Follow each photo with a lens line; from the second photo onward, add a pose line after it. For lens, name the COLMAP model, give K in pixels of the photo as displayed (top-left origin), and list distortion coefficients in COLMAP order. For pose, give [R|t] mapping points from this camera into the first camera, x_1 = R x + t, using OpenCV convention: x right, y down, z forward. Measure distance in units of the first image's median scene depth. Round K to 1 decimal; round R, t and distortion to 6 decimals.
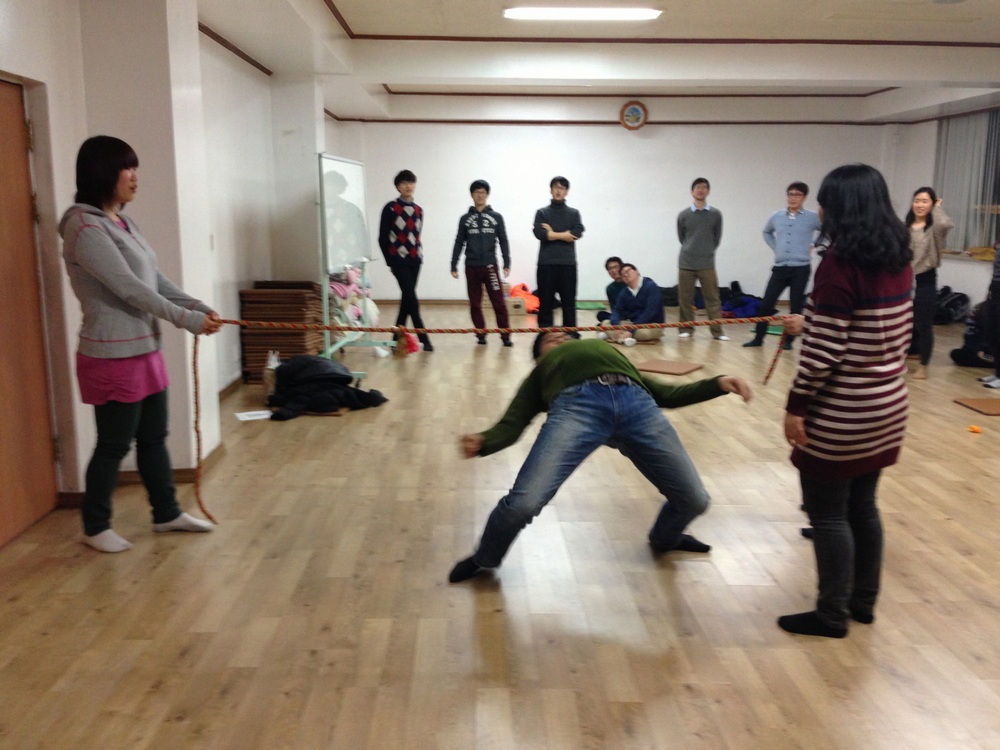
lens RADIAL K [[945.0, 0, 503.0], [0, 945.0, 377.8], [0, 0, 1]] dist [0.124620, -0.230130]
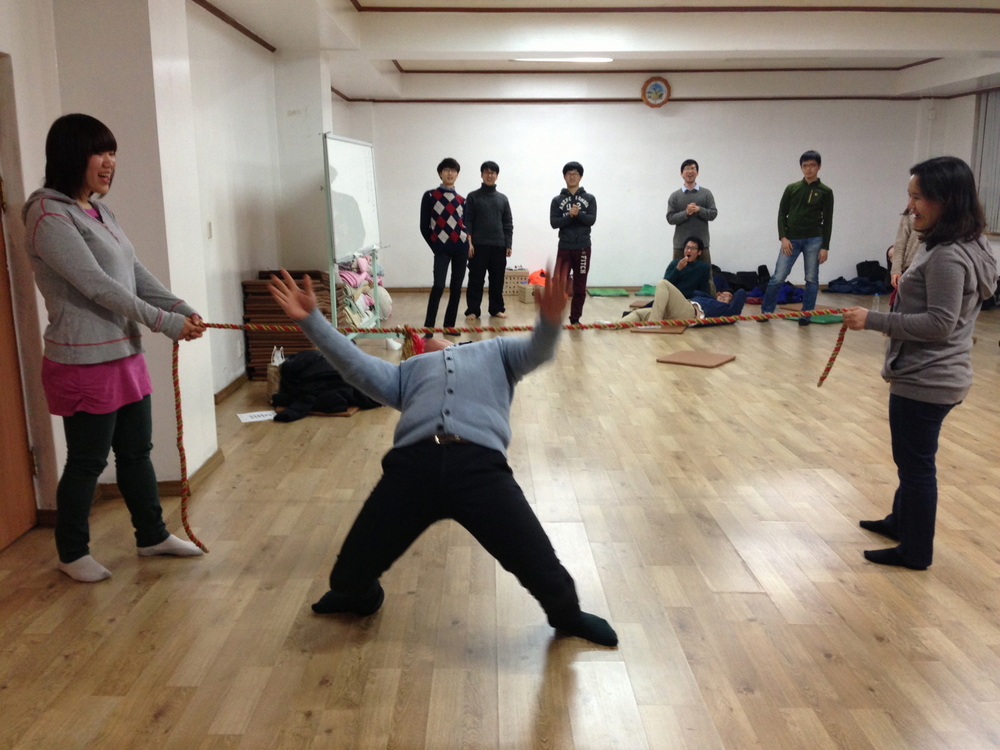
lens RADIAL K [[938.6, 0, 500.6], [0, 938.6, 385.1], [0, 0, 1]] dist [0.118513, -0.207158]
pose [[0.999799, -0.005339, -0.019319, -0.005245], [0.005823, 0.999668, 0.025081, -0.015132], [0.019179, -0.025188, 0.999499, 0.090235]]
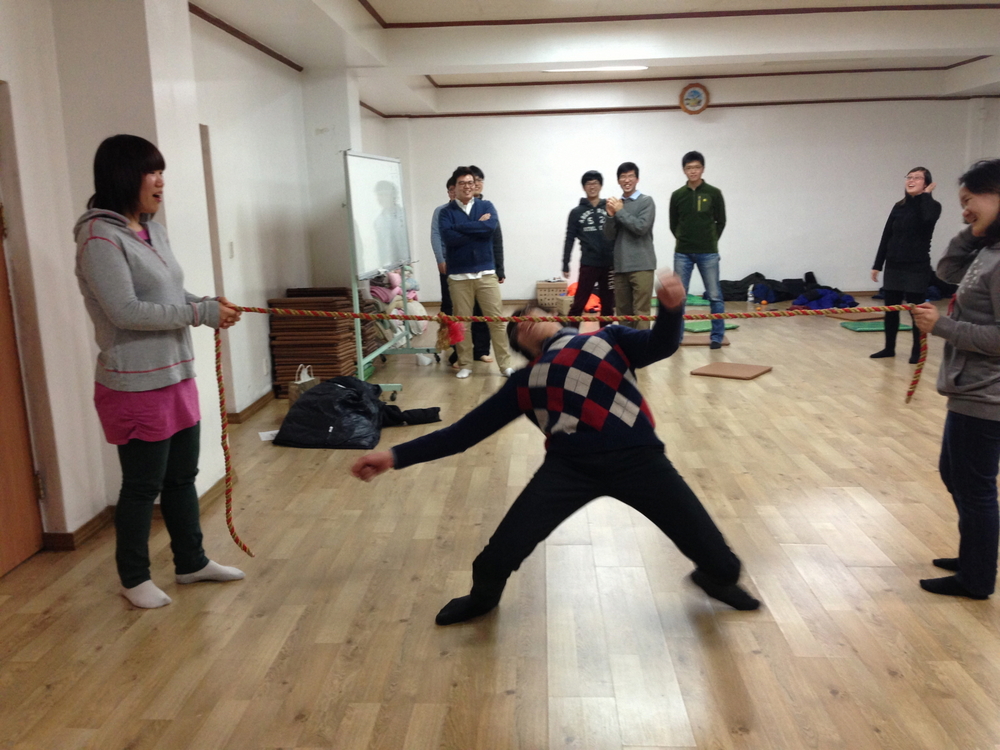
lens RADIAL K [[941.0, 0, 500.0], [0, 941.0, 375.0], [0, 0, 1]] dist [0.125190, -0.233086]
pose [[0.996547, -0.018058, -0.081049, 0.036141], [0.018318, 0.999829, 0.002464, -0.020204], [0.080990, -0.003940, 0.996707, 0.109451]]
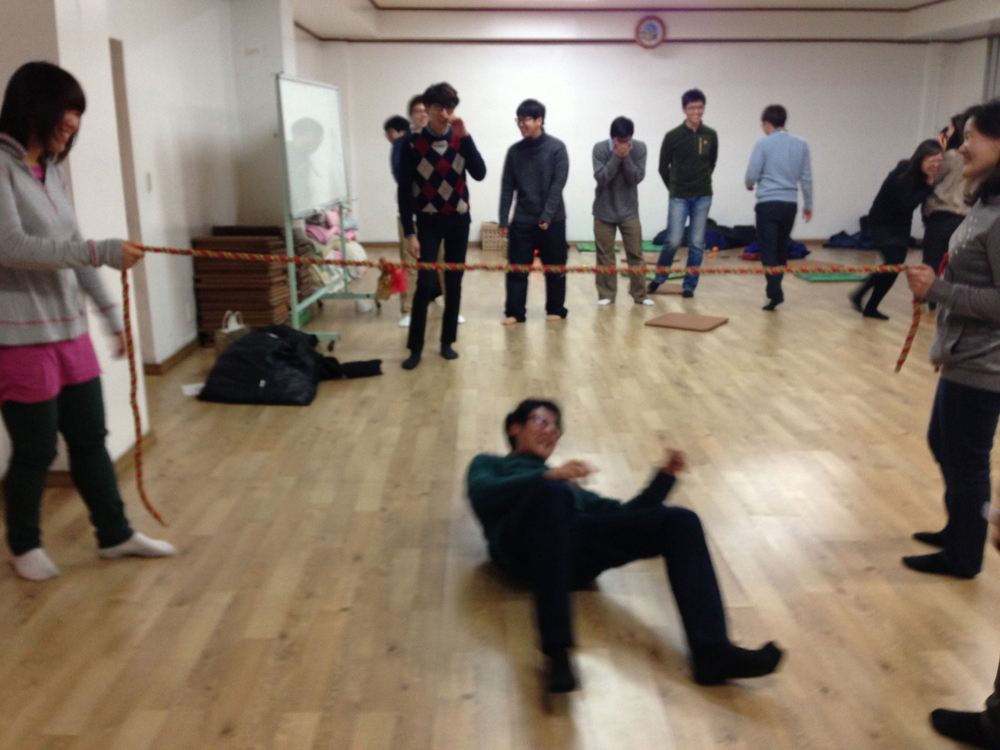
lens RADIAL K [[945.0, 0, 503.0], [0, 945.0, 377.8], [0, 0, 1]] dist [0.124620, -0.230130]
pose [[0.999900, -0.005414, -0.013053, 0.020557], [0.006296, 0.997628, 0.068545, -0.031095], [0.012651, -0.068621, 0.997563, 0.175843]]
